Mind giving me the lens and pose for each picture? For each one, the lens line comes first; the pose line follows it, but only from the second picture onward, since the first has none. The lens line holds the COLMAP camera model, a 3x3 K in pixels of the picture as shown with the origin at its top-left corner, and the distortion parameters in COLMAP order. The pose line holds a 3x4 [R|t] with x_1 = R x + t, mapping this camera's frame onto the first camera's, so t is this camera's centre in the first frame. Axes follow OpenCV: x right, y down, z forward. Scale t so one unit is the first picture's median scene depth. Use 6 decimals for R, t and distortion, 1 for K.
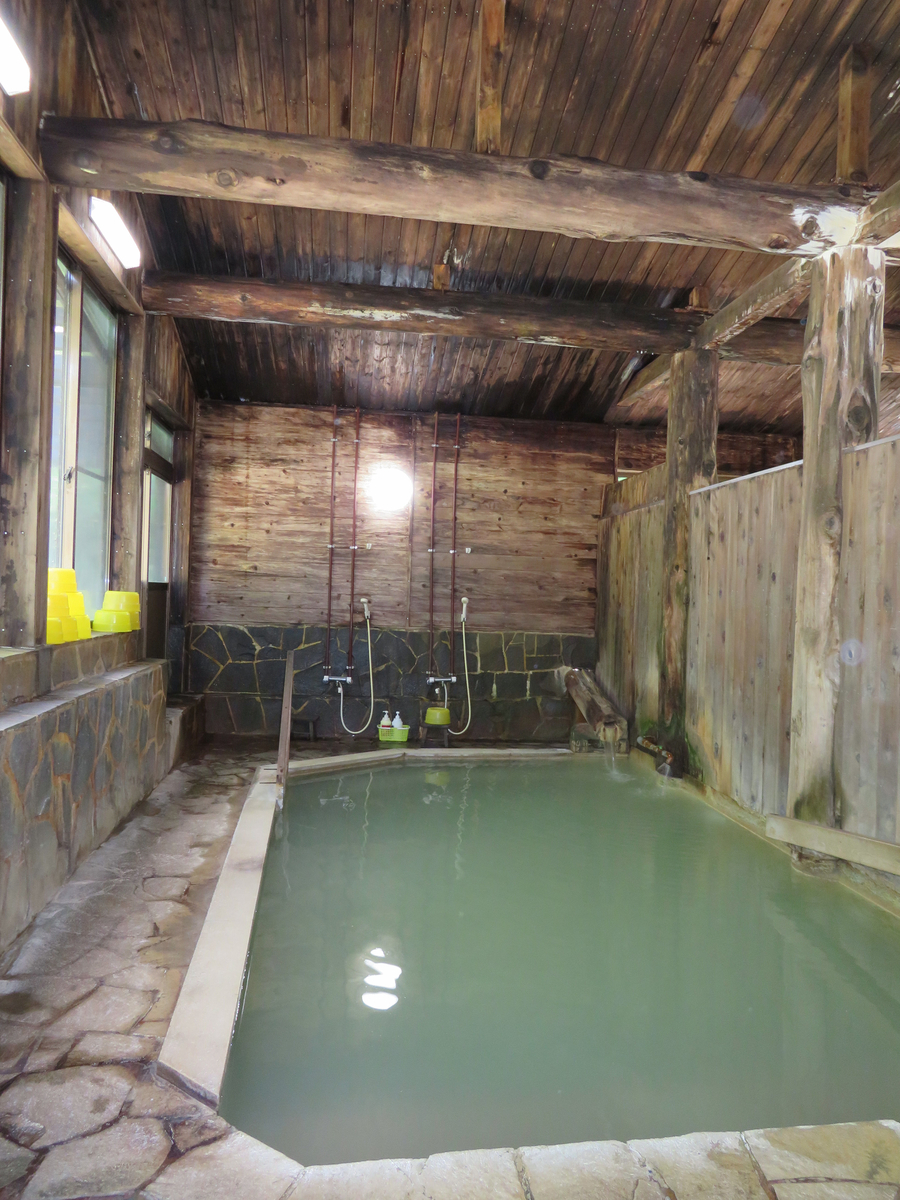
lens RADIAL K [[865.9, 0, 453.7], [0, 865.9, 600.5], [0, 0, 1]] dist [-0.004310, 0.001988]
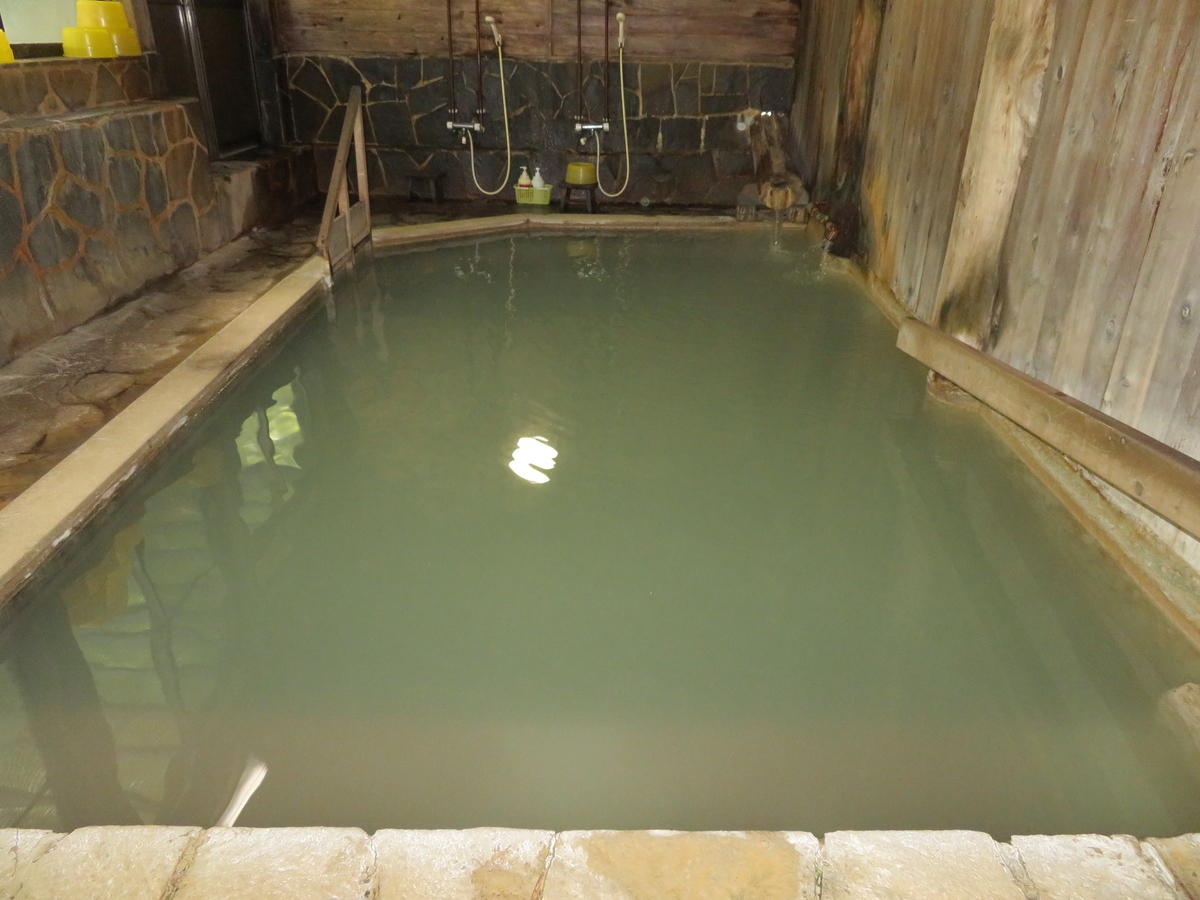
lens RADIAL K [[865.9, 0, 600.0], [0, 865.9, 443.8], [0, 0, 1]] dist [-0.004310, 0.001988]
pose [[0.987898, 0.052401, -0.145982, 0.146381], [0.013984, 0.907278, 0.420298, 0.023457], [0.154470, -0.417254, 0.895566, 0.177295]]
